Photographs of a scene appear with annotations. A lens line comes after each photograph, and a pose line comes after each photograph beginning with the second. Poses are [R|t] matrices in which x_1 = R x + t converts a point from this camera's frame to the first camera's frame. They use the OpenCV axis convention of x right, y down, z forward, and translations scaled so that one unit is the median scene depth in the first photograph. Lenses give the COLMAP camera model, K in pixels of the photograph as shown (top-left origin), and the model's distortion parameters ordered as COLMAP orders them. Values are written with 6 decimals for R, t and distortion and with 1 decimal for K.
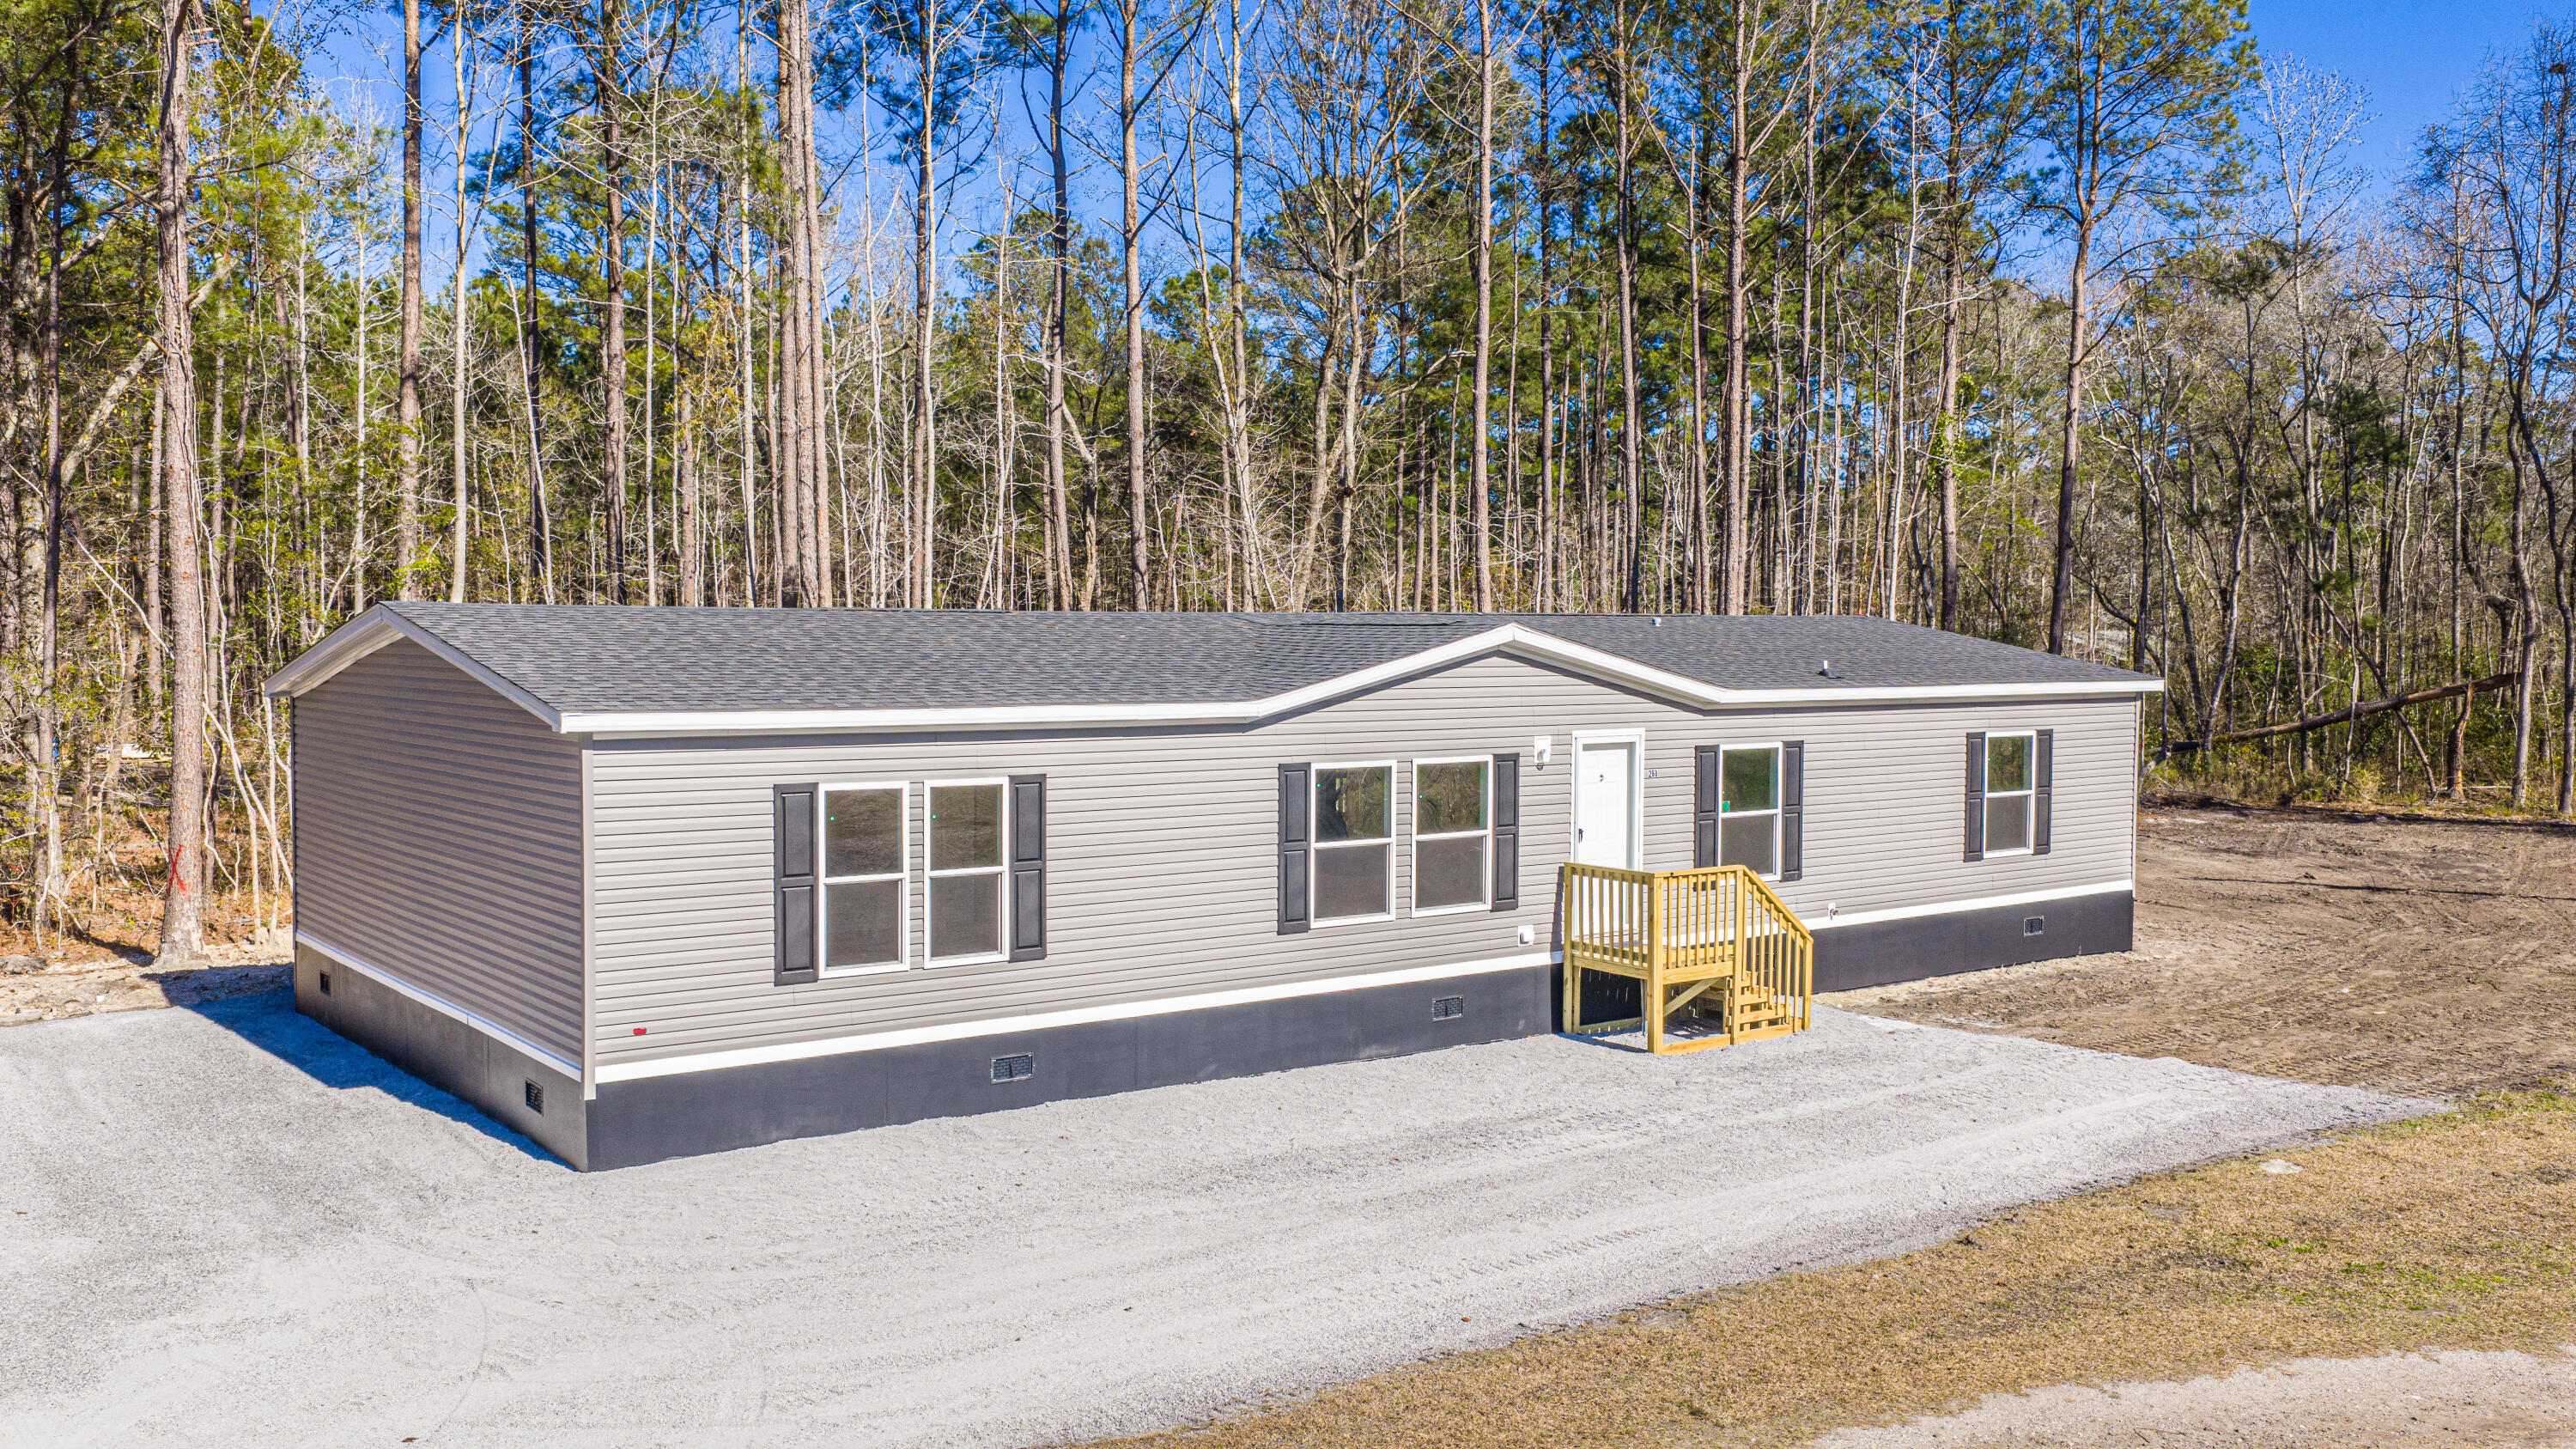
lens RADIAL K [[2133.7, 0, 1288.0], [0, 2133.7, 724.5], [0, 0, 1]] dist [0.031245, -0.066193]
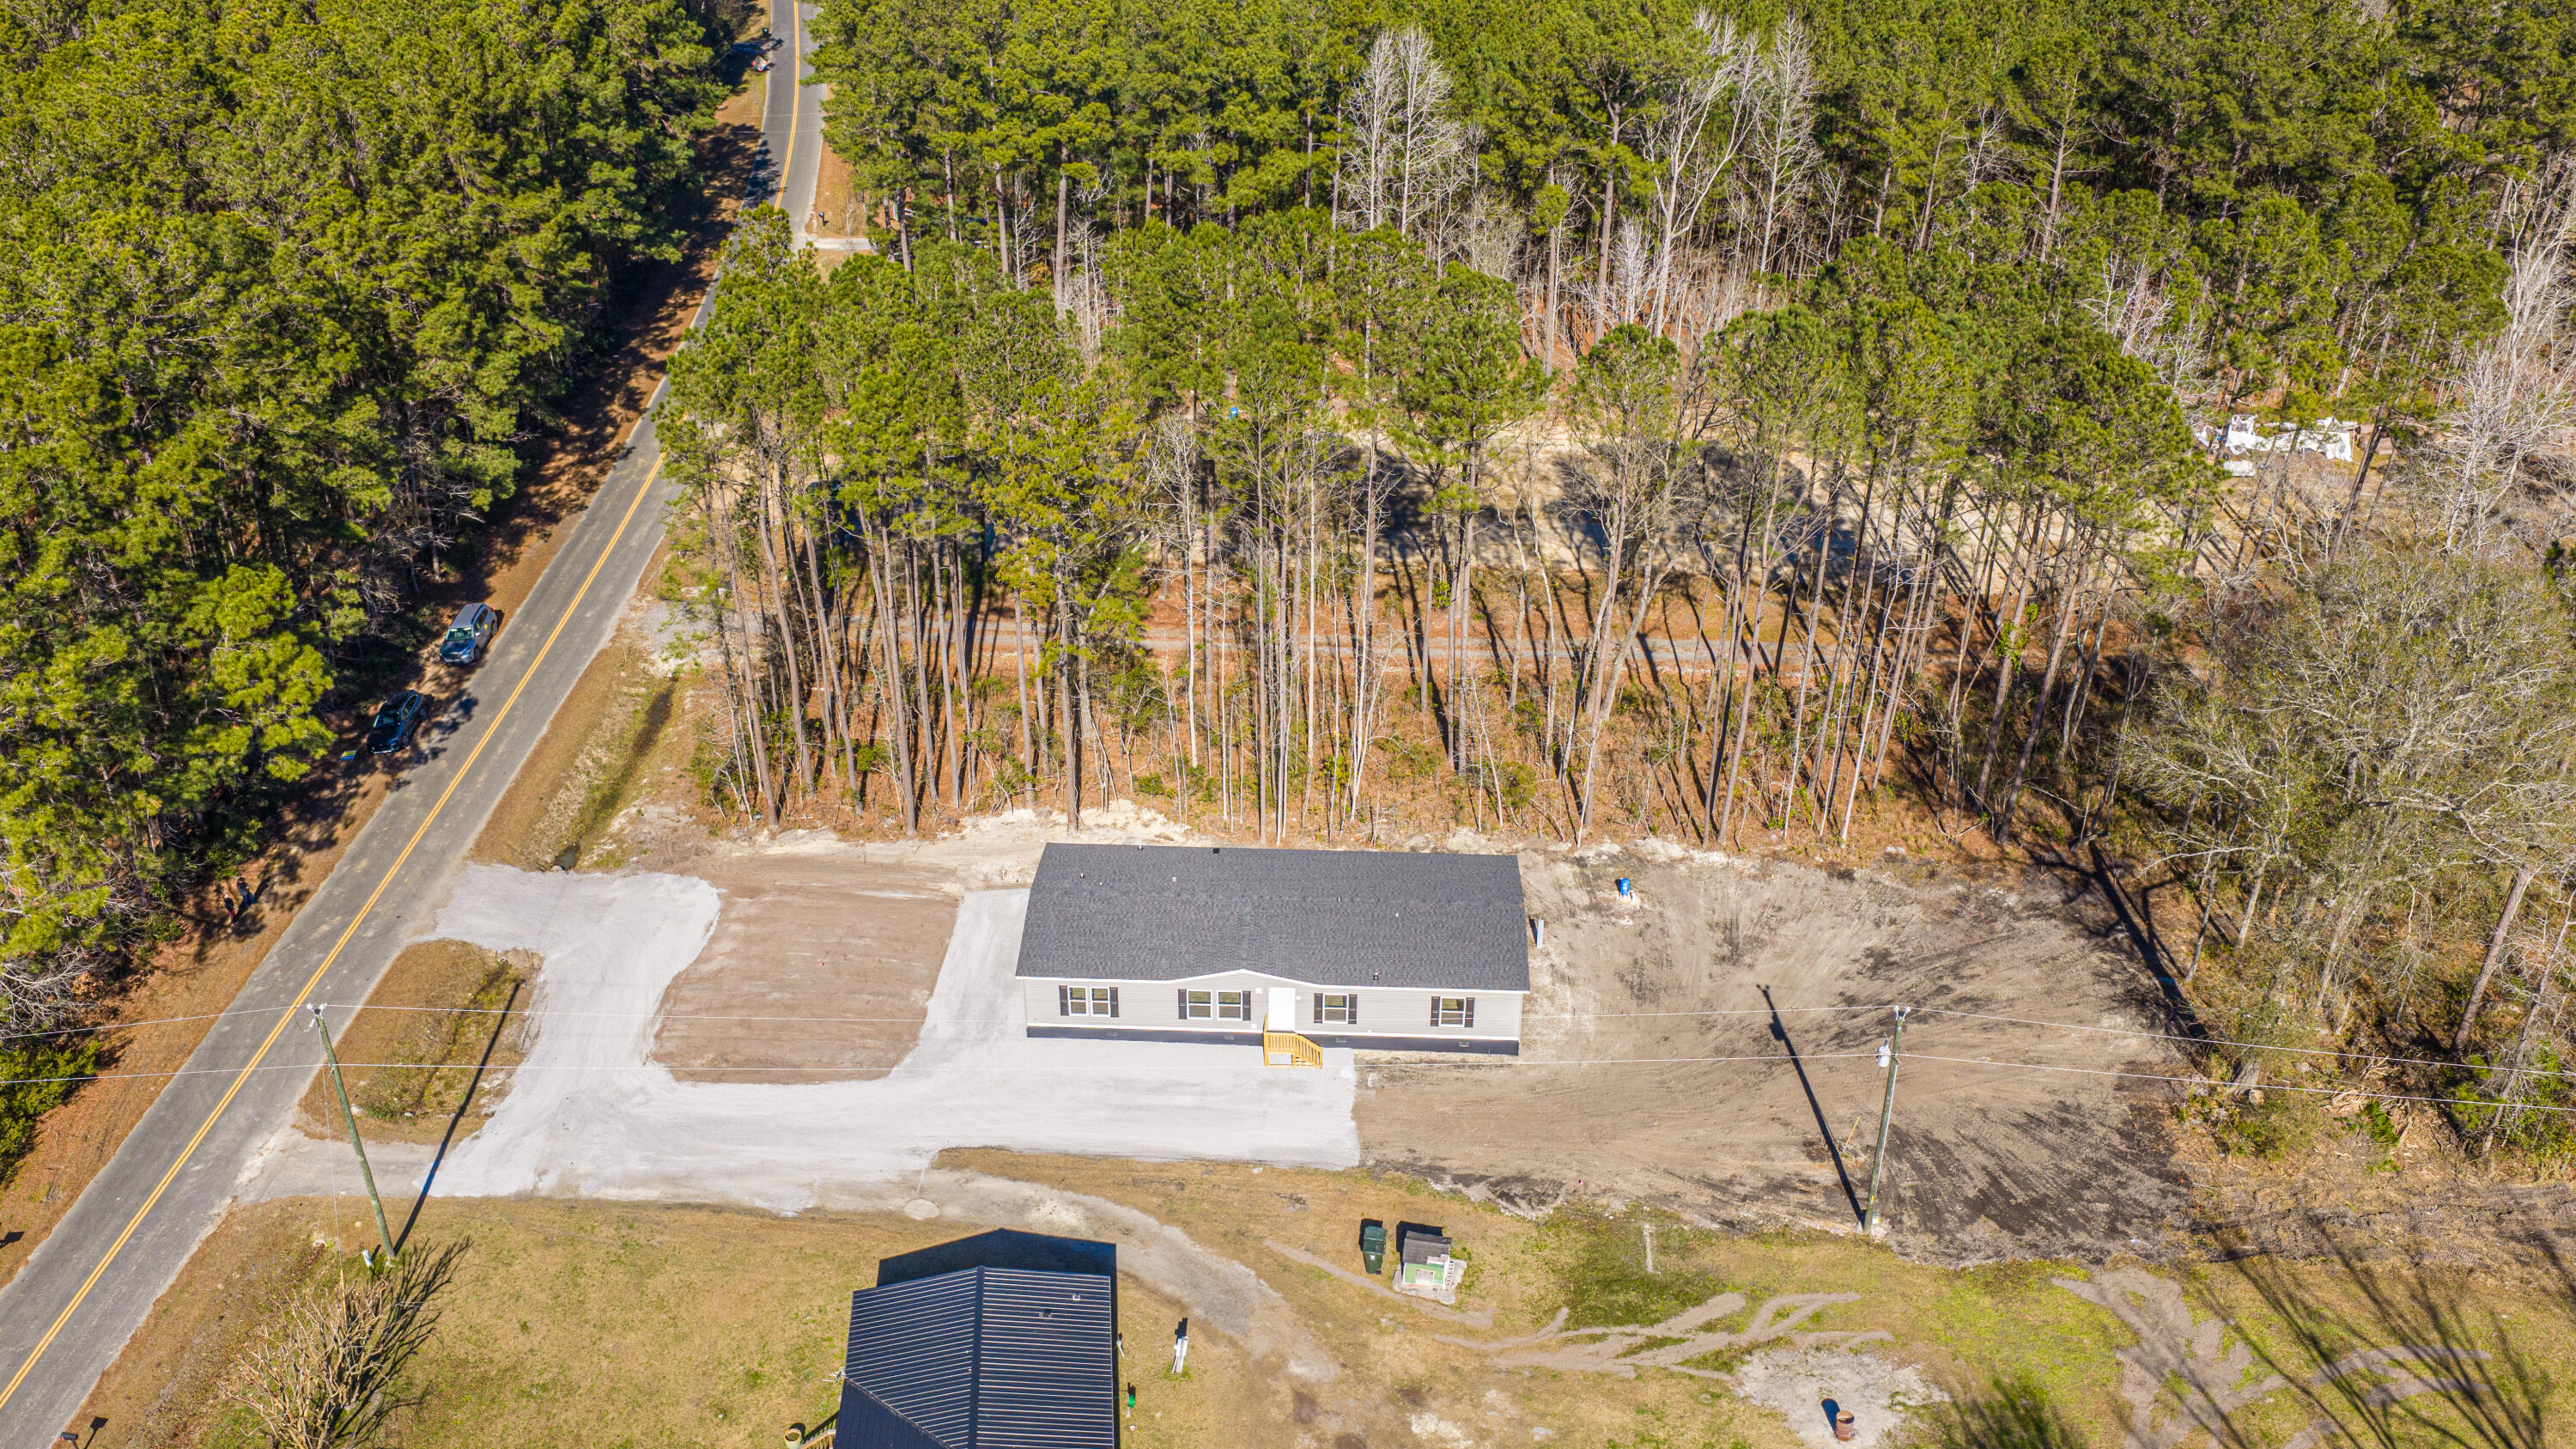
lens RADIAL K [[2119.2, 0, 1288.0], [0, 2119.2, 724.5], [0, 0, 1]] dist [0.027134, -0.057459]
pose [[0.771209, 0.327336, -0.545973, 2.305795], [-0.033319, 0.877245, 0.478885, -2.482978], [0.635709, -0.351130, 0.687446, -1.636033]]
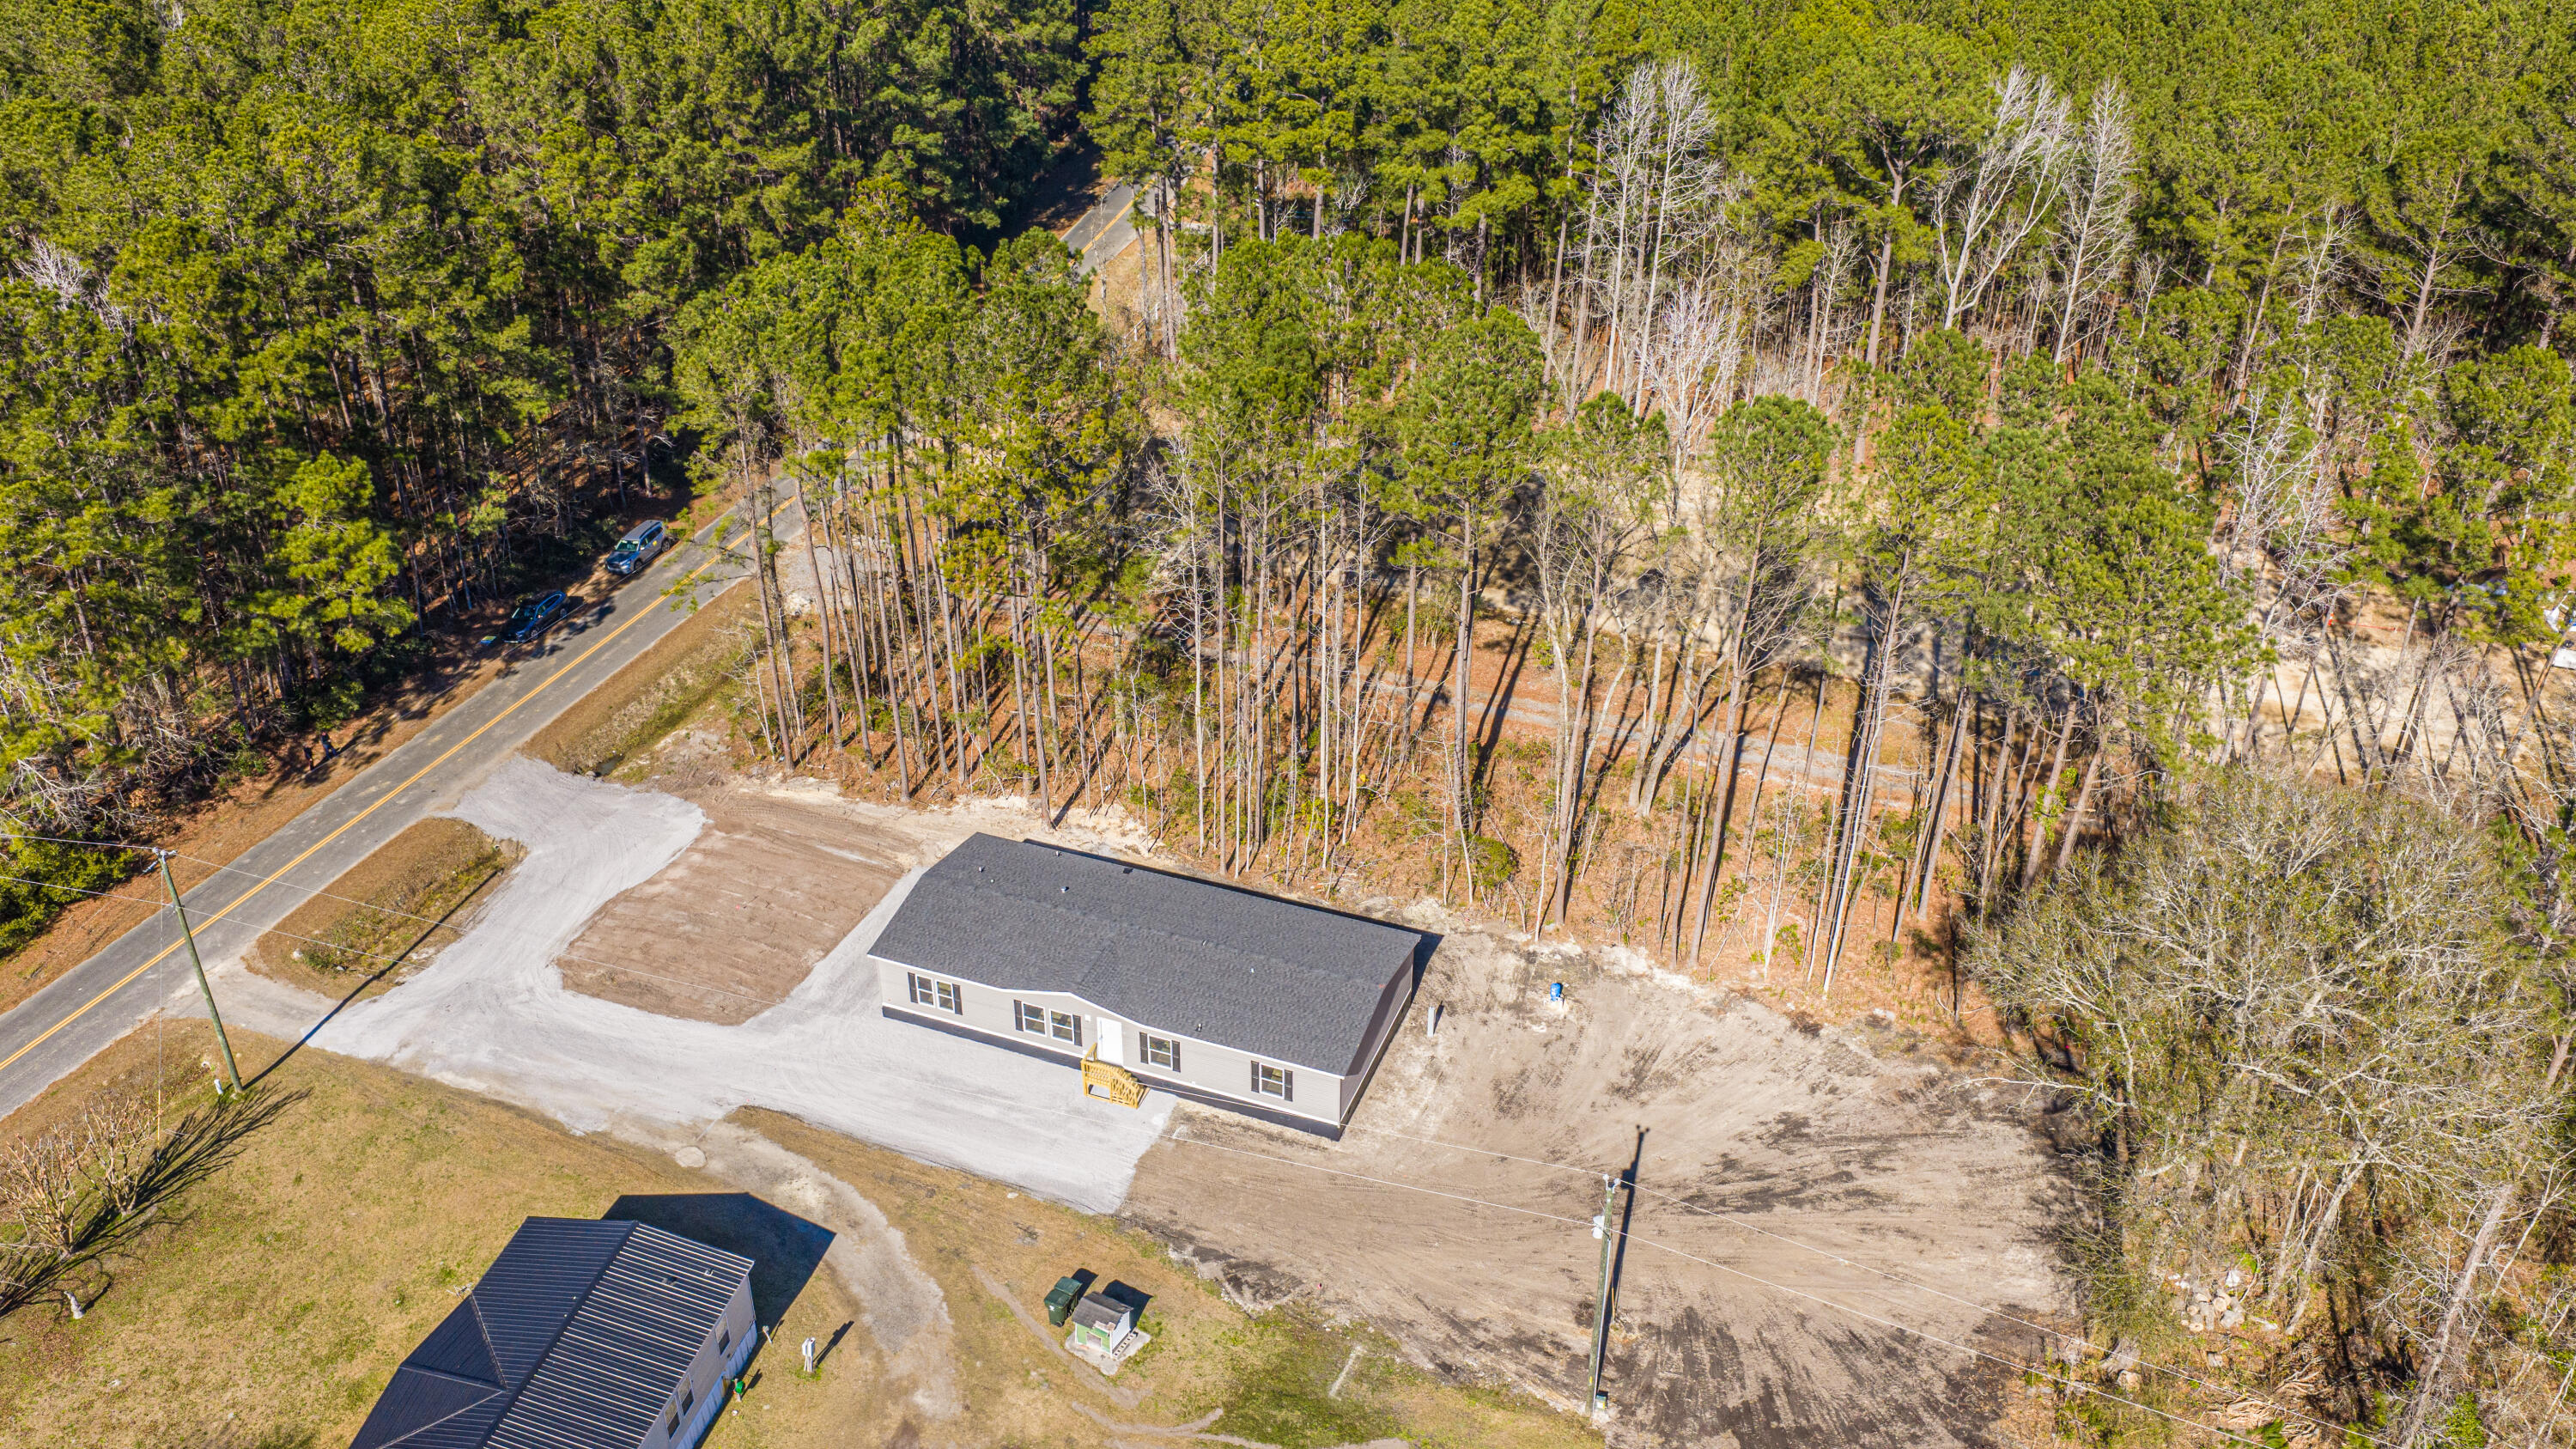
lens RADIAL K [[2119.2, 0, 1288.0], [0, 2119.2, 724.5], [0, 0, 1]] dist [0.027134, -0.057459]
pose [[0.523922, 0.438716, -0.730091, 3.110628], [-0.046239, 0.870536, 0.489928, -2.541318], [0.850510, -0.222926, 0.476379, -0.467601]]
